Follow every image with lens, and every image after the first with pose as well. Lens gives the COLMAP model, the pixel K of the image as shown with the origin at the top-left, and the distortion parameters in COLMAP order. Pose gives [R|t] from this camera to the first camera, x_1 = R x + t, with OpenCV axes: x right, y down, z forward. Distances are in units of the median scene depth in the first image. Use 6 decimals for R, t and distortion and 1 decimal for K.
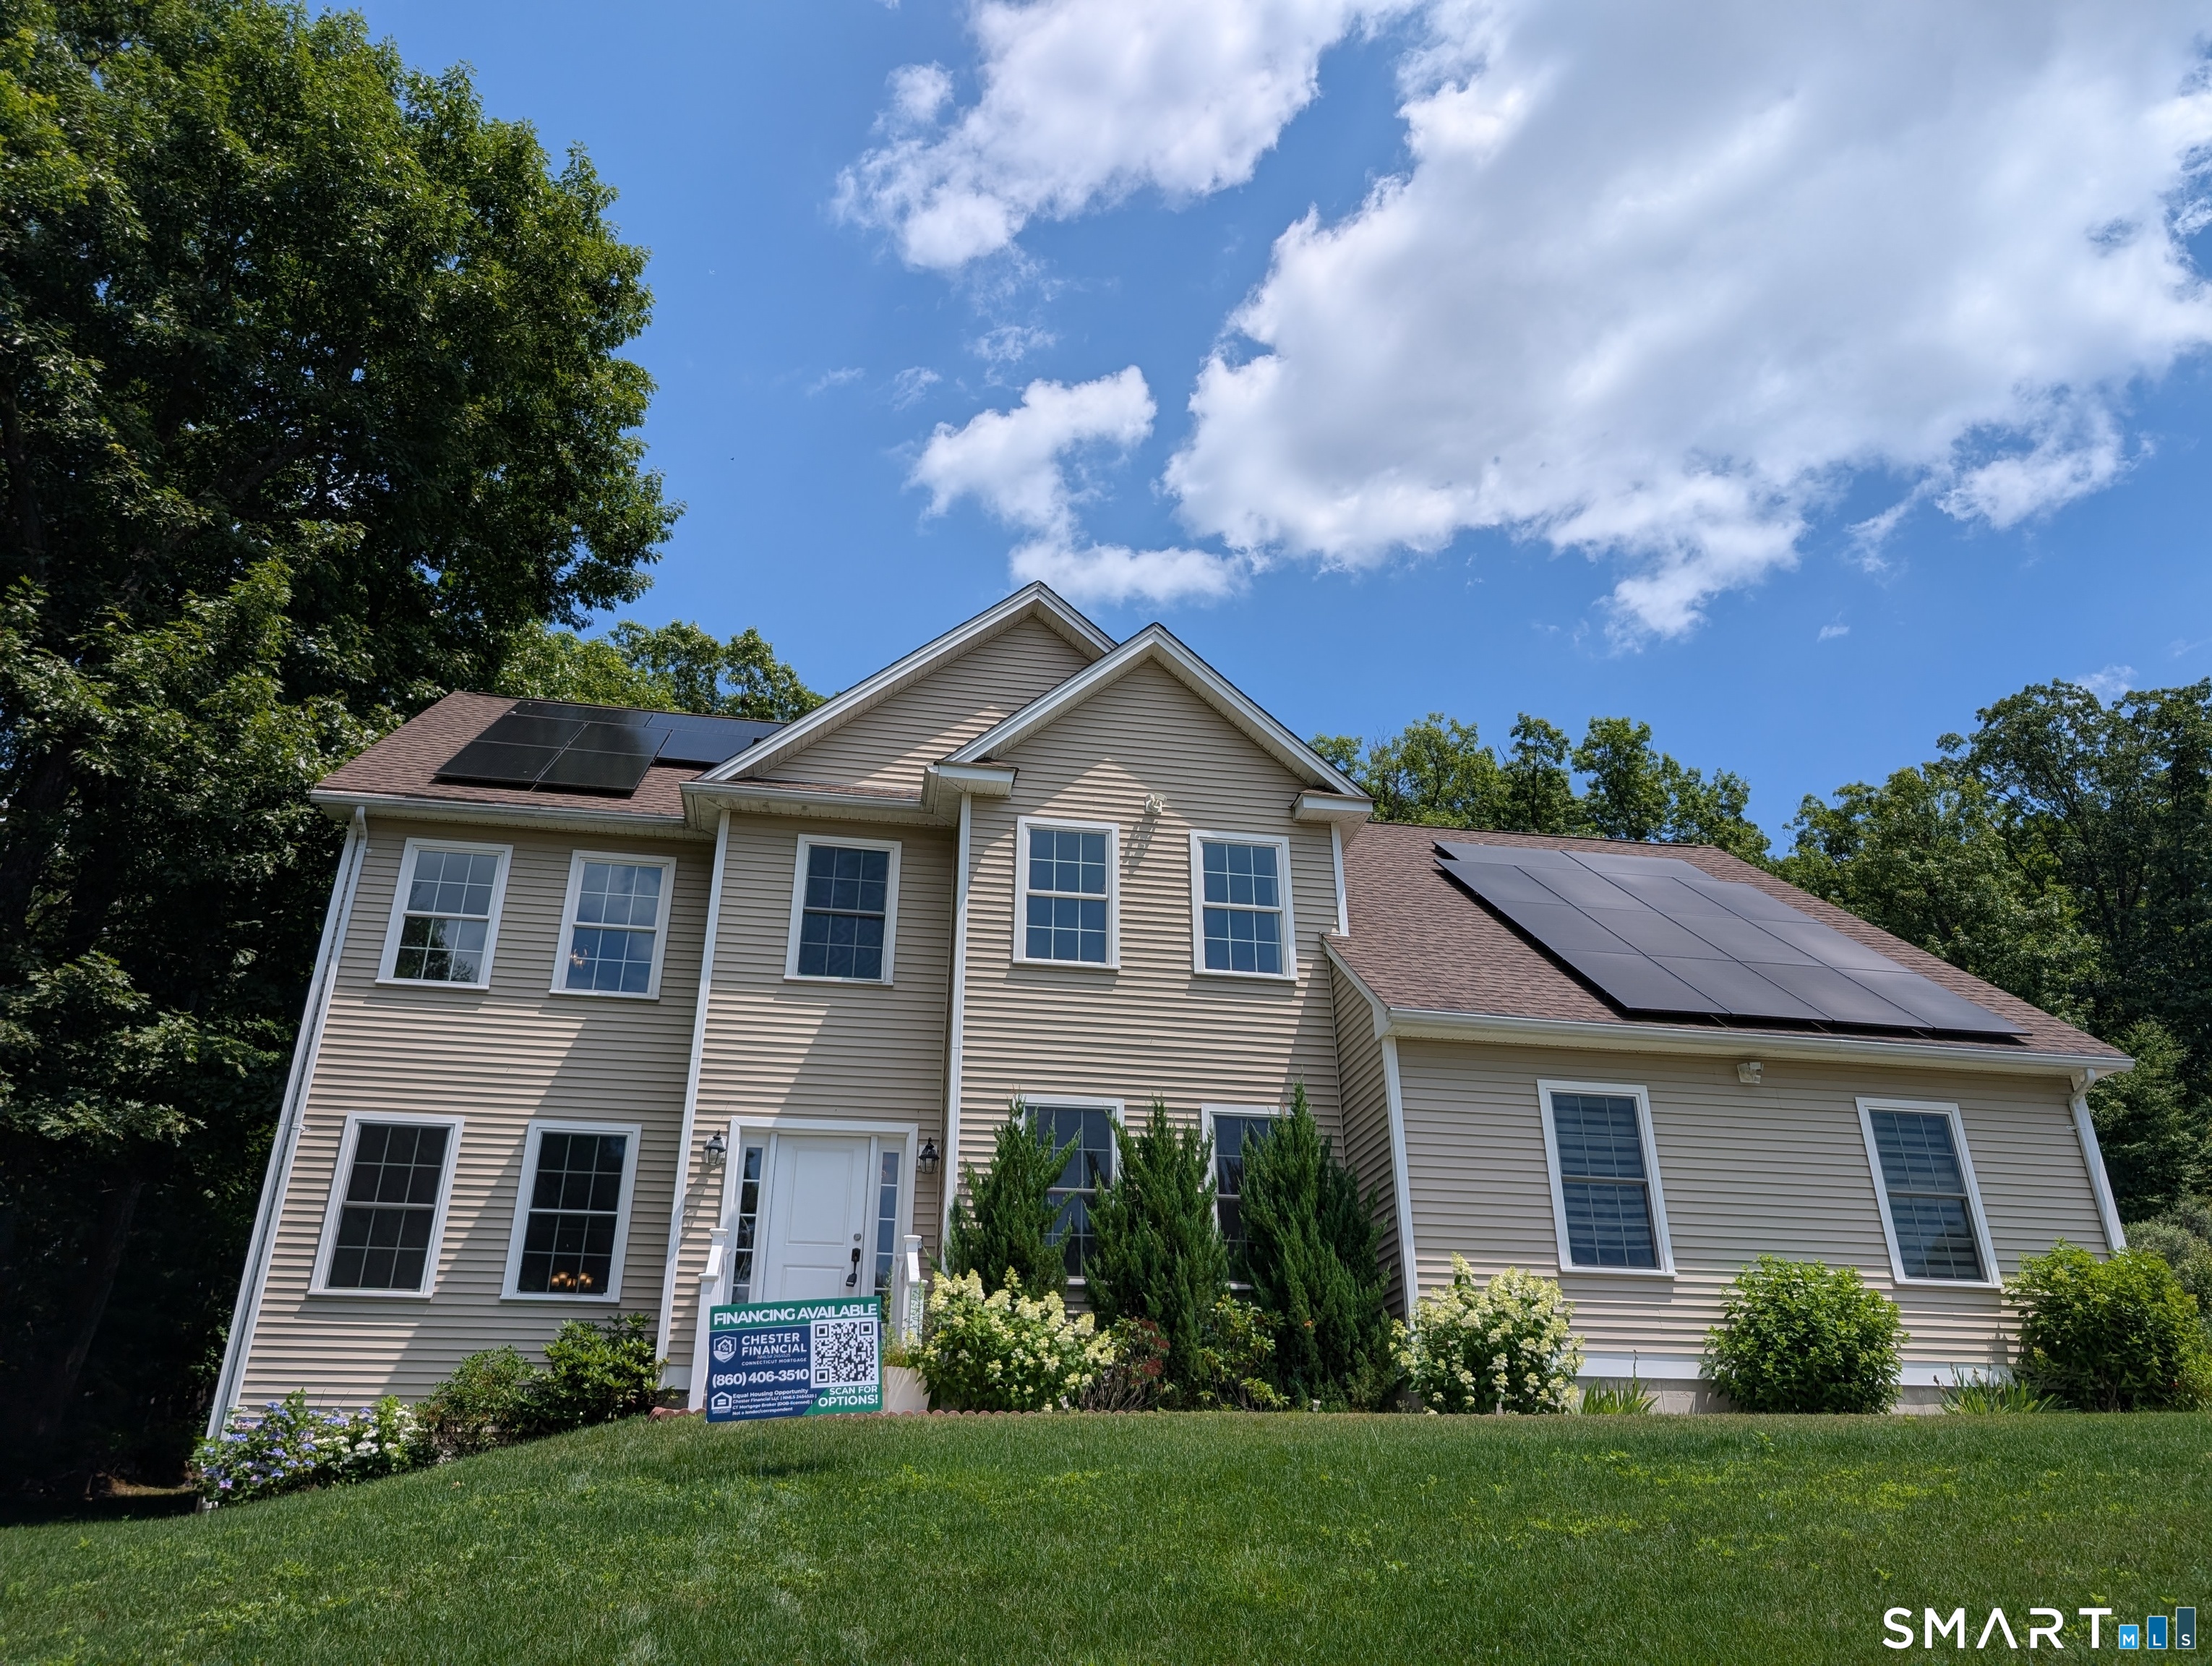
lens RADIAL K [[1587.4, 0, 1103.8], [0, 1587.4, 823.5], [0, 0, 1]] dist [0.030895, -0.029652]
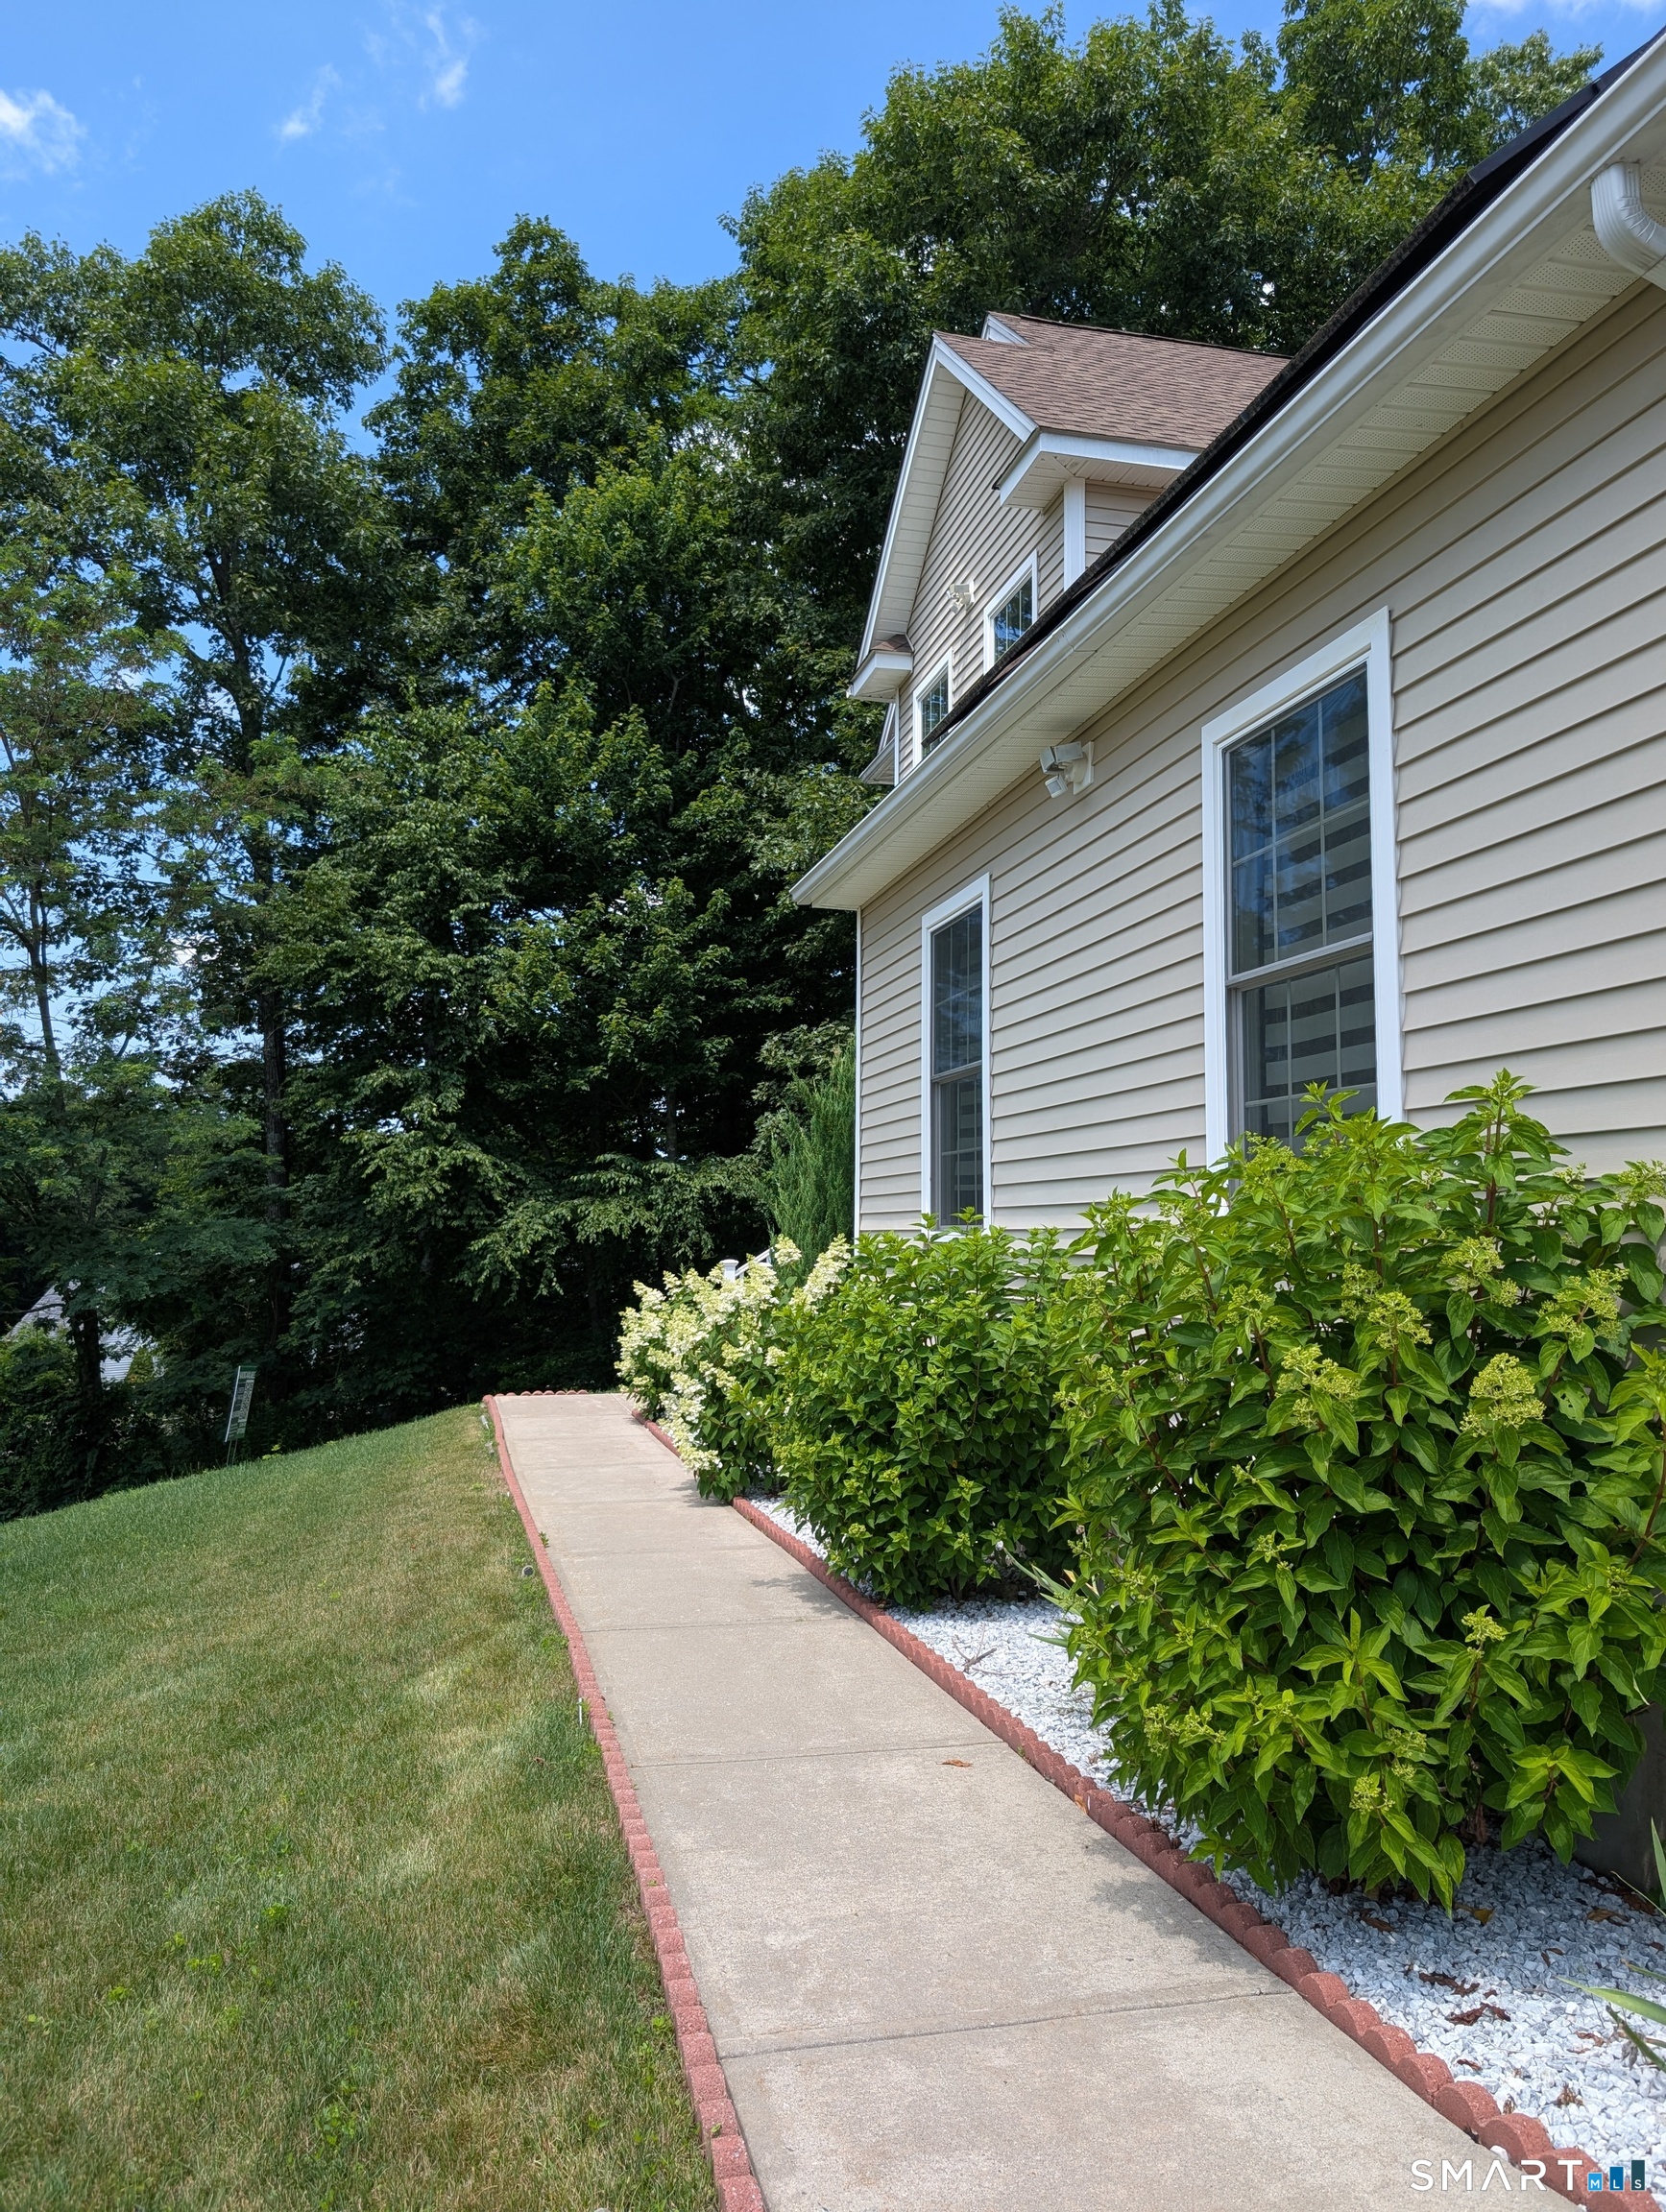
lens RADIAL K [[1587.3, 0, 811.5], [0, 1587.3, 1087.1], [0, 0, 1]] dist [0.030895, -0.029652]
pose [[0.041660, -0.092577, -0.994834, 0.794402], [0.434257, 0.898410, -0.065419, 0.223832], [0.899825, -0.429288, 0.077630, 0.843201]]
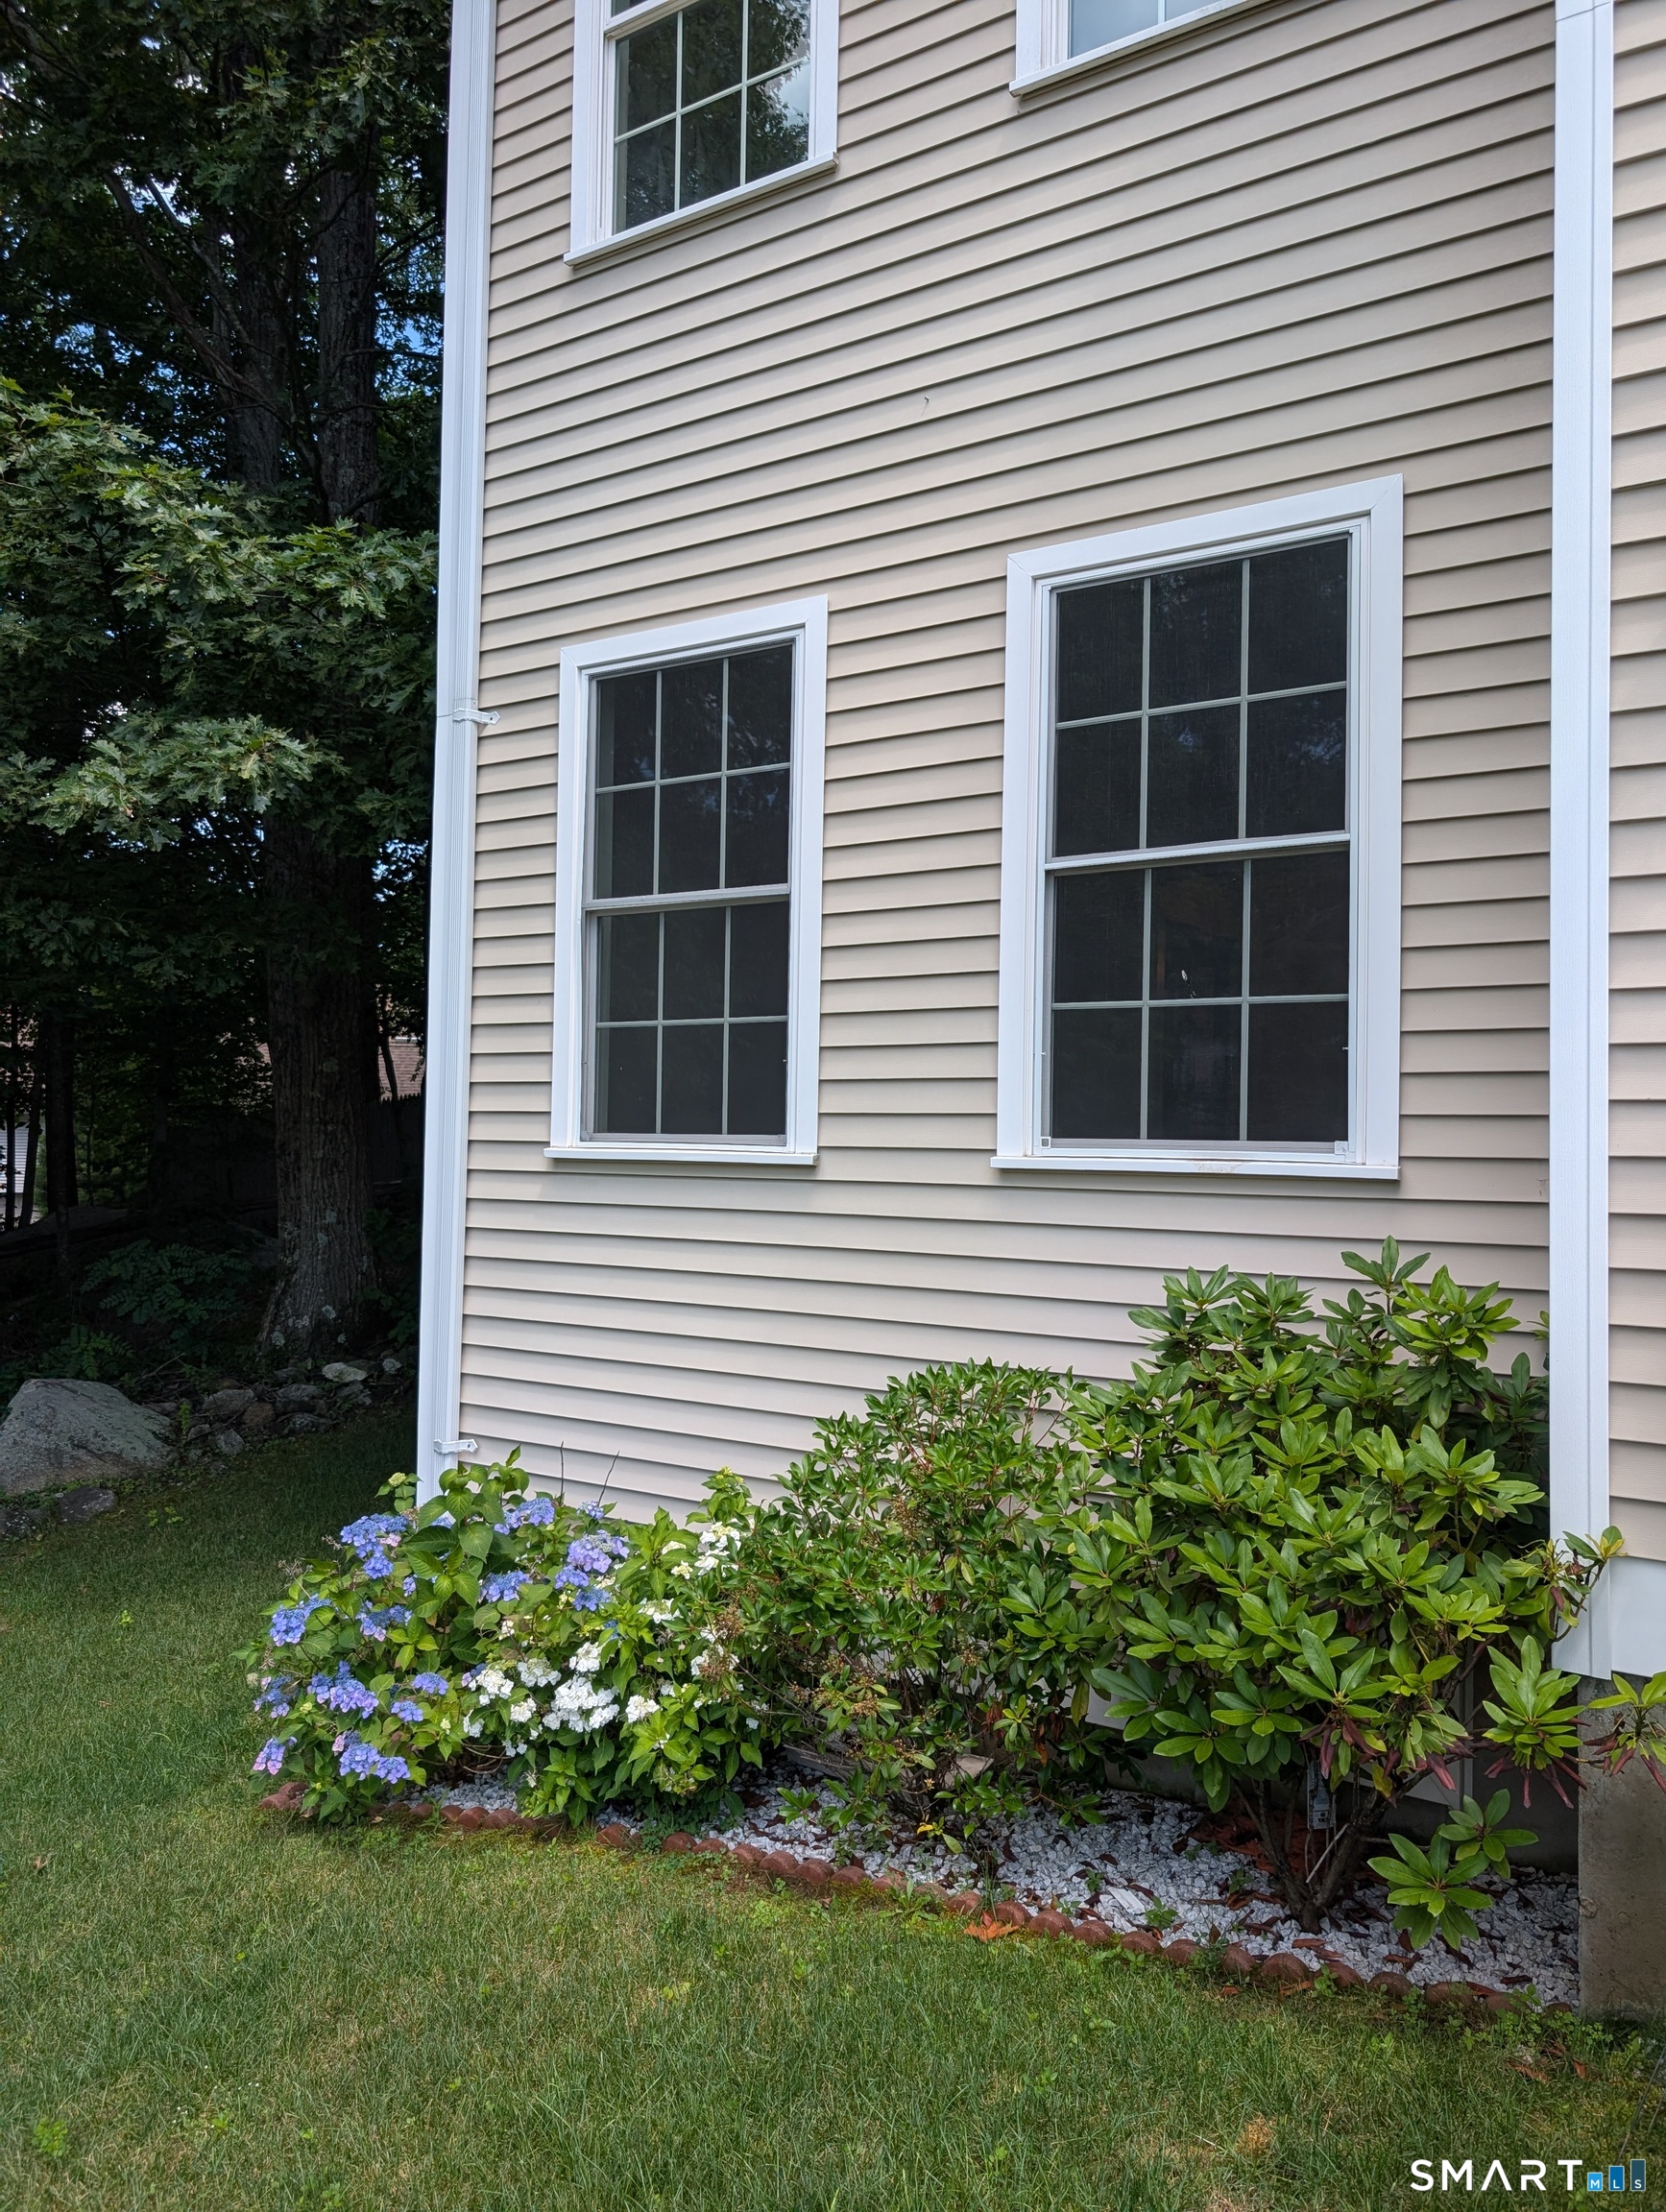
lens RADIAL K [[1587.3, 0, 817.9], [0, 1587.3, 1108.1], [0, 0, 1]] dist [0.030895, -0.029652]
pose [[0.721365, -0.003224, -0.692547, -0.190686], [0.288514, 0.910482, 0.296281, 0.184329], [0.629597, -0.413536, 0.657720, 0.761591]]
